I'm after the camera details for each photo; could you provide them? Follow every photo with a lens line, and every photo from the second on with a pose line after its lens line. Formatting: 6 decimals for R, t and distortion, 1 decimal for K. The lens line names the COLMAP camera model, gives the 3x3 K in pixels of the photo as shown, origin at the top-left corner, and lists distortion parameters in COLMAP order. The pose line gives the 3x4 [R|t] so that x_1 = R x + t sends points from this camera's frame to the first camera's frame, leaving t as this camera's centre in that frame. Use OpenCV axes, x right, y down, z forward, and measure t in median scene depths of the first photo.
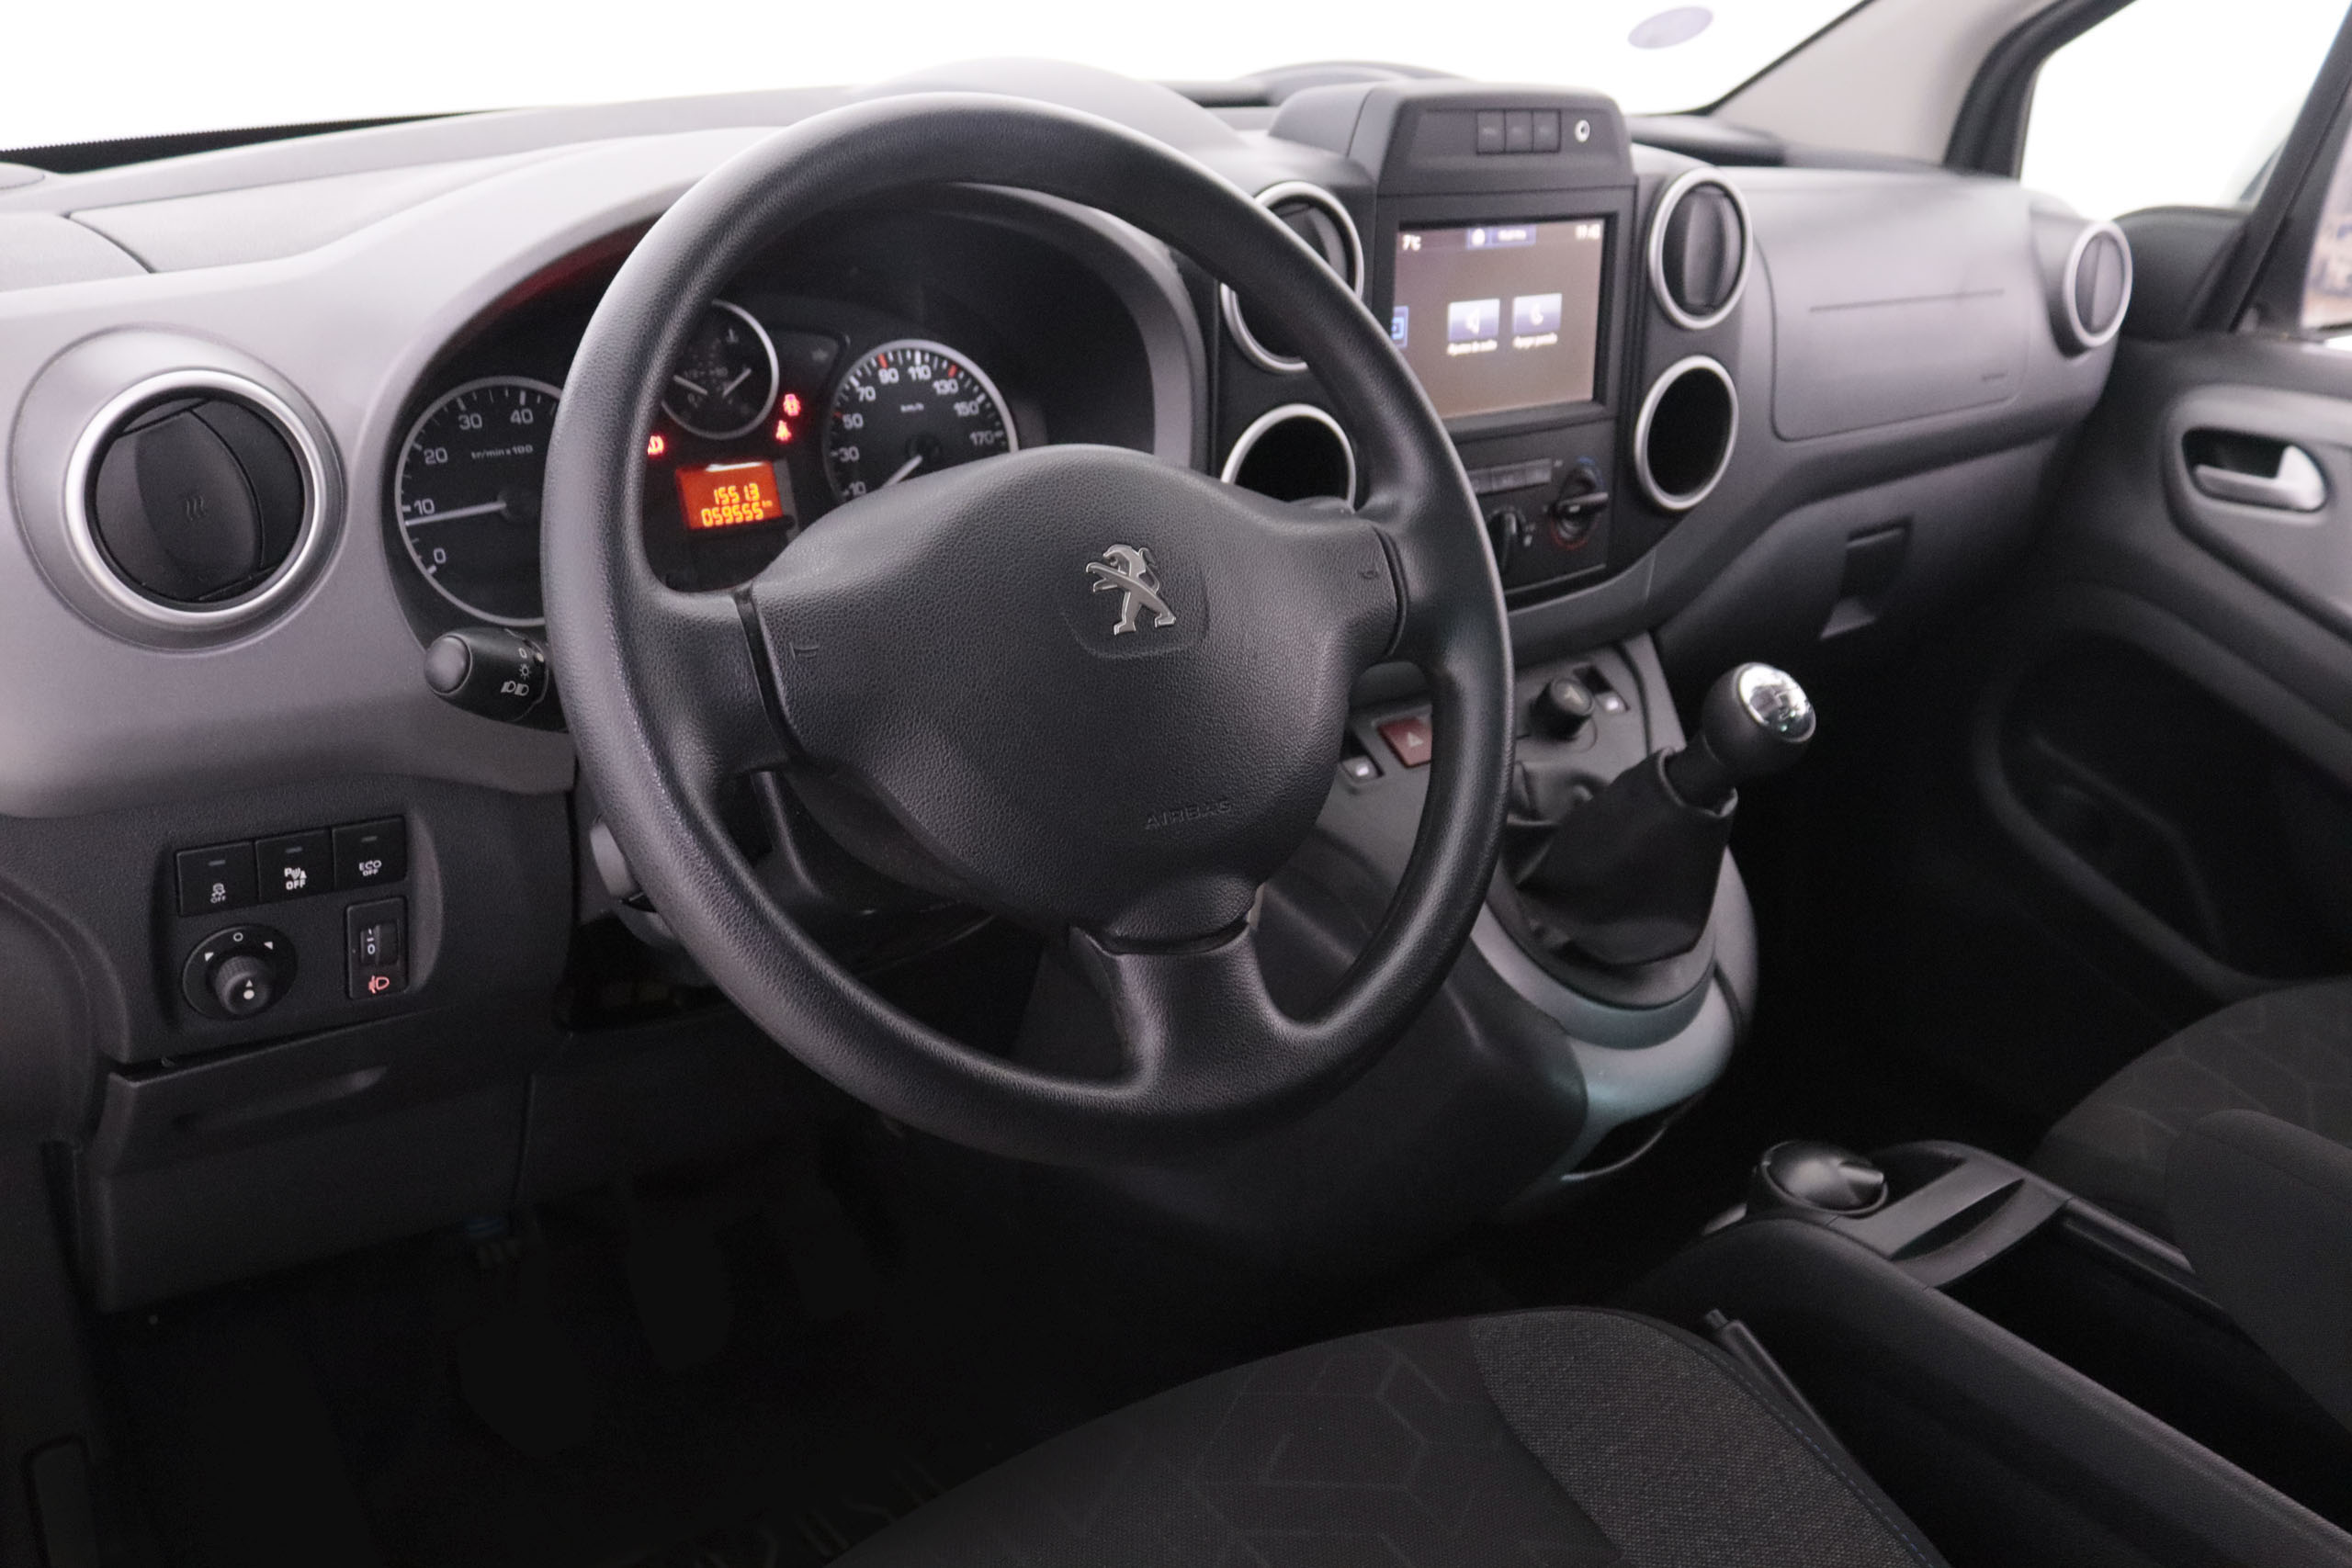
lens RADIAL K [[2300.5, 0, 1176.0], [0, 2300.5, 784.0], [0, 0, 1]] dist [-0.173300, 0.173448]
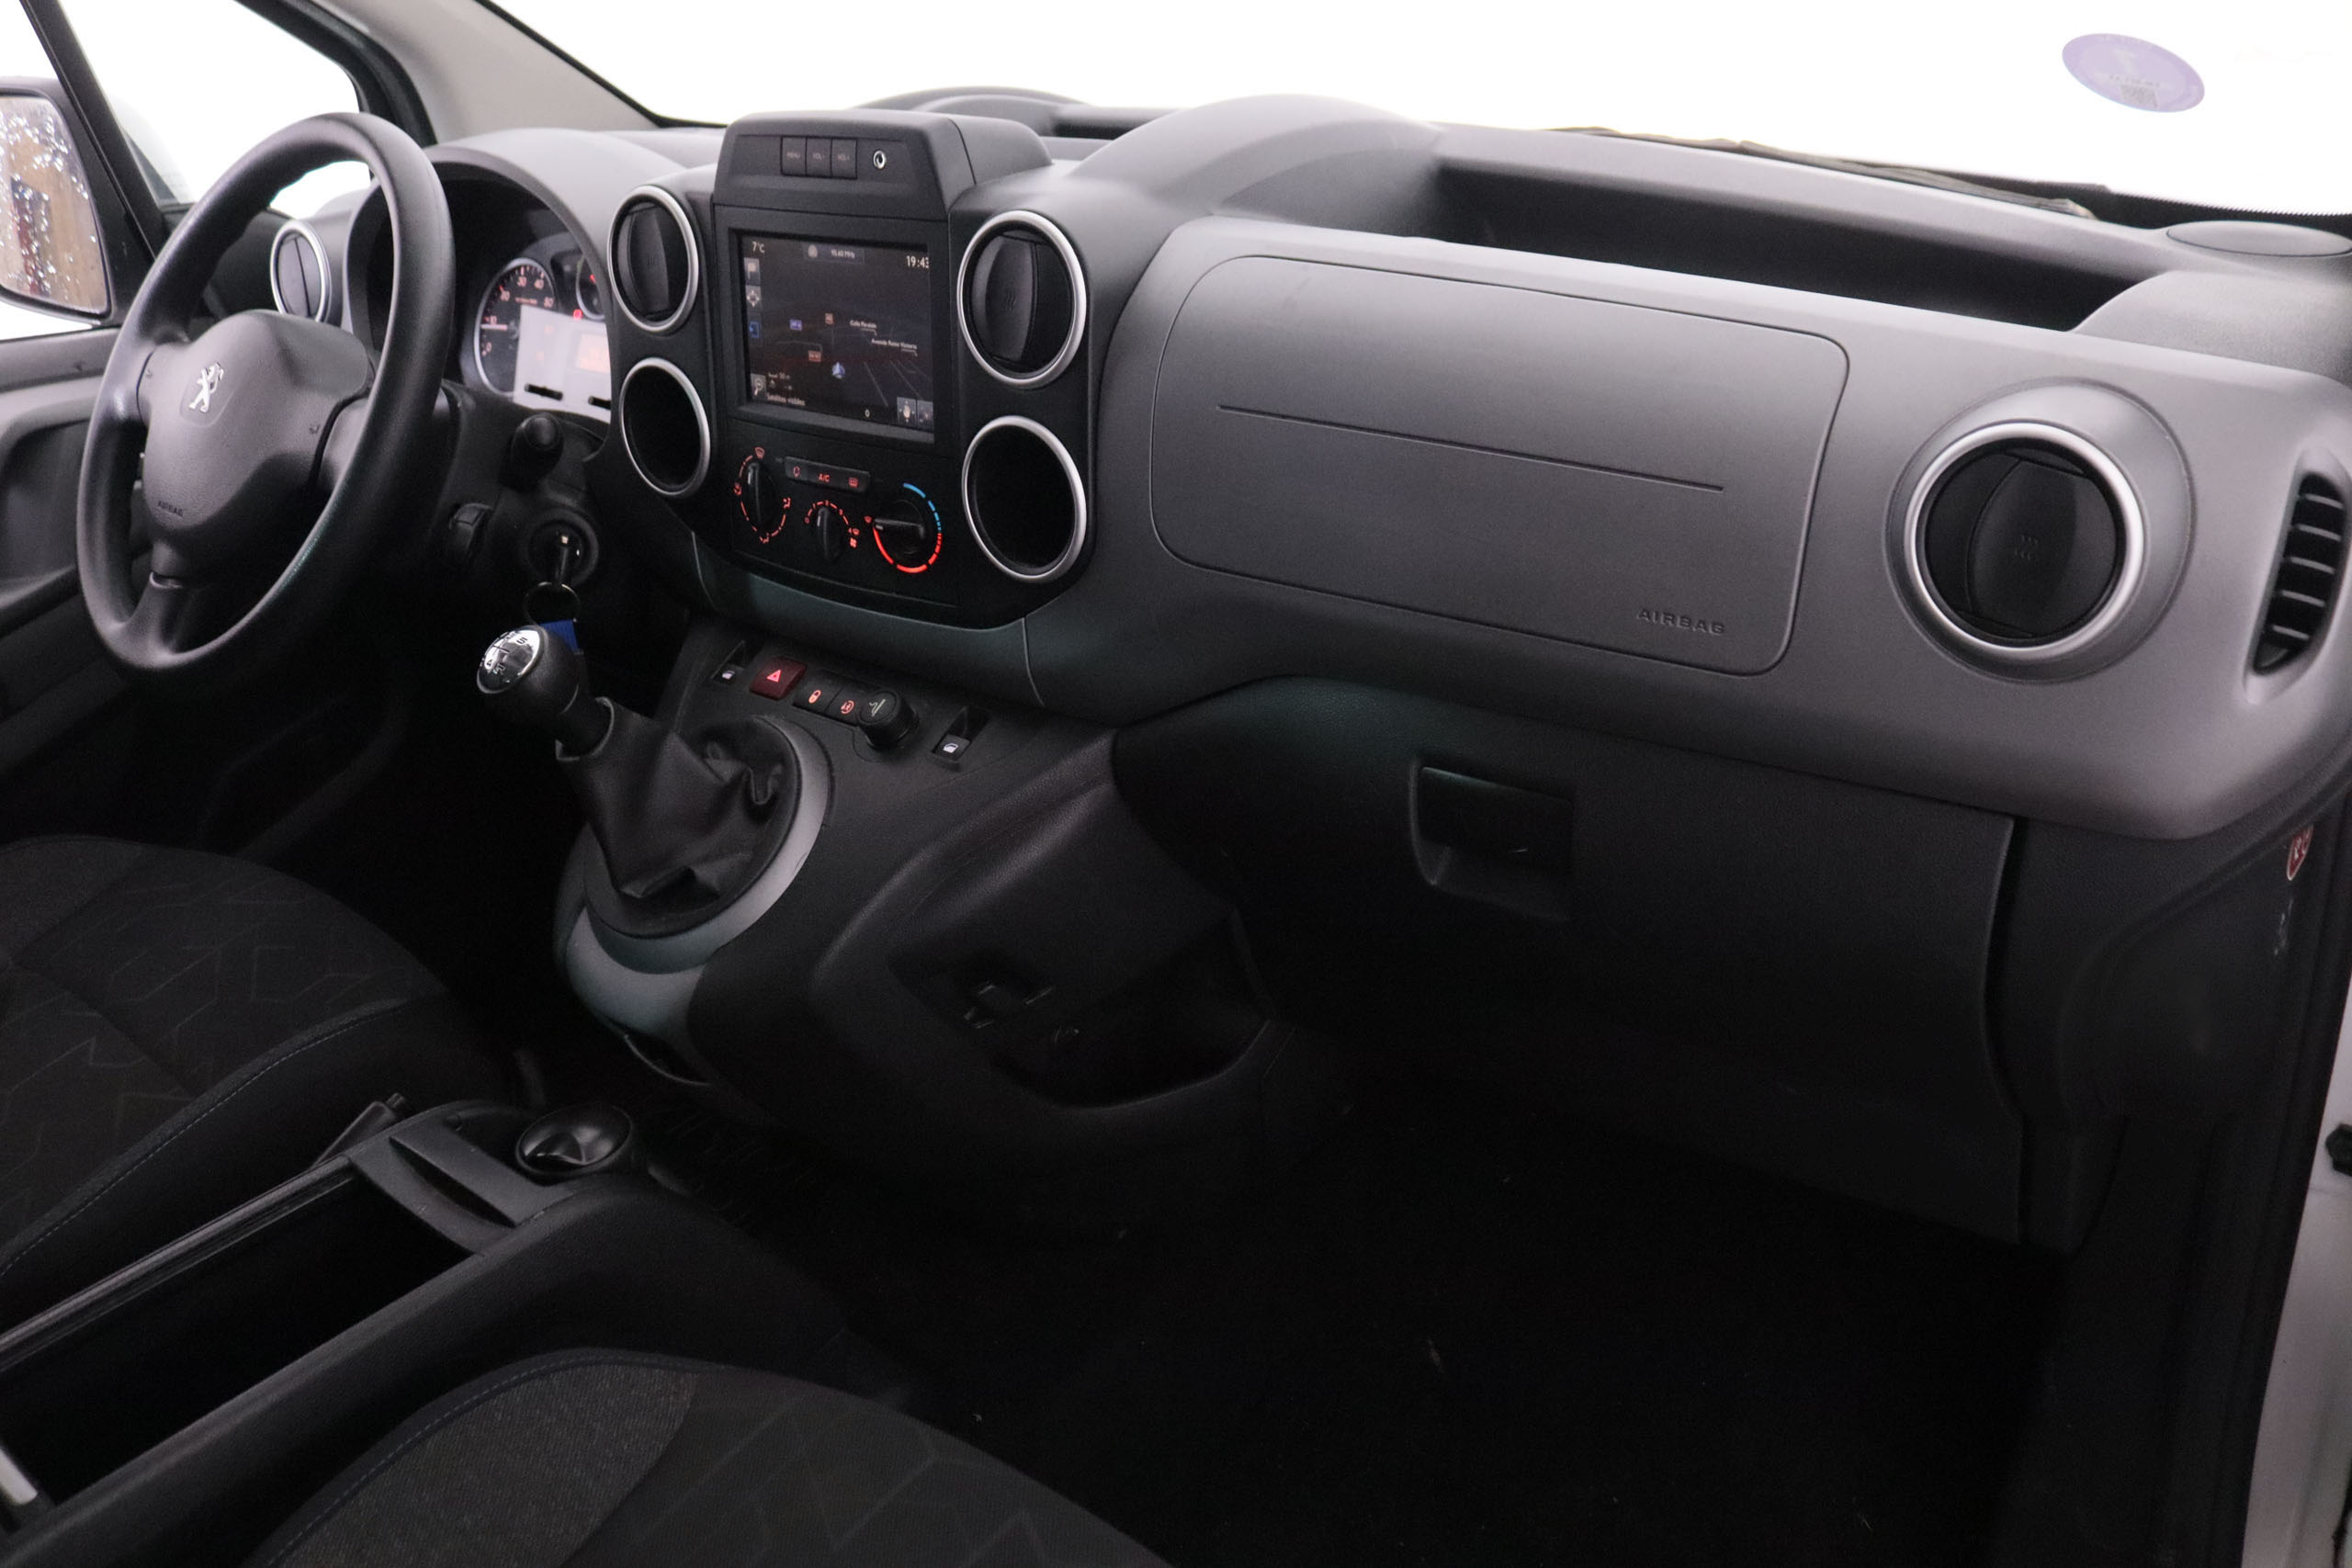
lens RADIAL K [[1939.1, 0, 1176.0], [0, 1939.1, 784.0], [0, 0, 1]] dist [-0.137332, -0.000462]
pose [[0.176432, 0.330654, -0.927114, 1.026490], [-0.331407, 0.906853, 0.260360, -0.280768], [0.926845, 0.261316, 0.269579, 0.899156]]
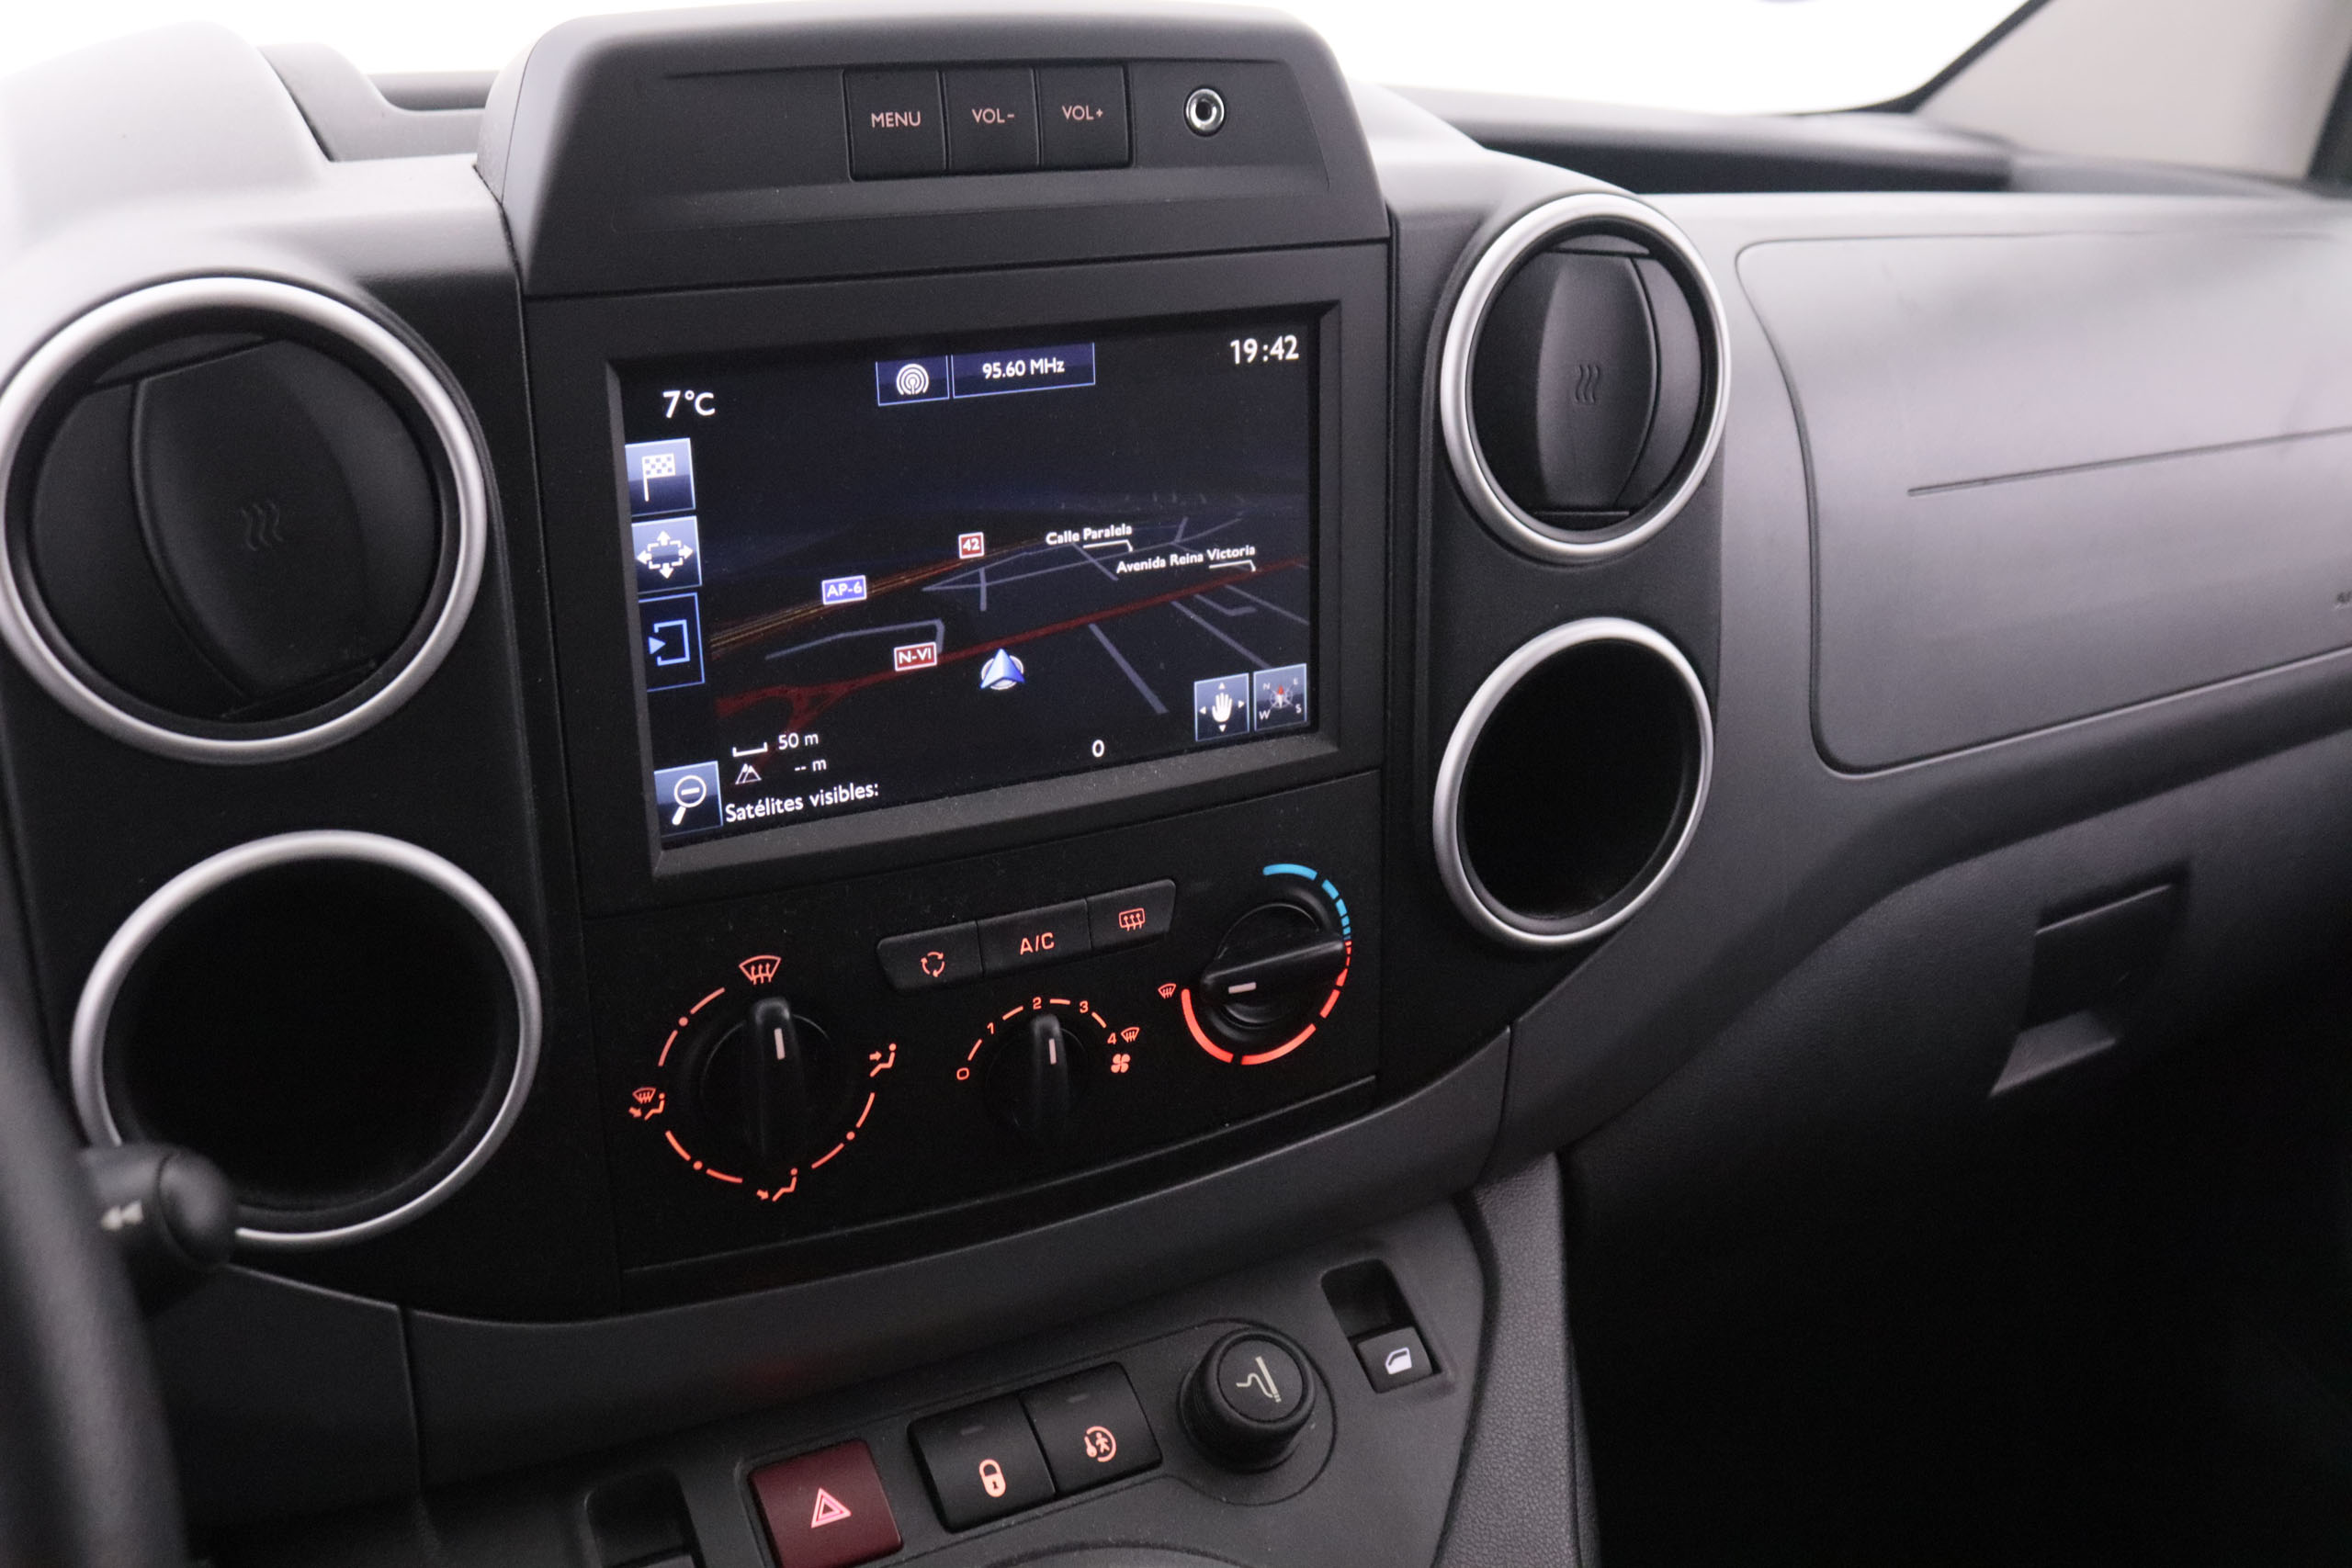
lens RADIAL K [[2300.5, 0, 1176.0], [0, 2300.5, 784.0], [0, 0, 1]] dist [-0.173300, 0.173448]
pose [[0.981575, 0.024961, -0.189442, 0.238720], [-0.028542, 0.999461, -0.016199, -0.148152], [0.188936, 0.021308, 0.981758, 0.553483]]
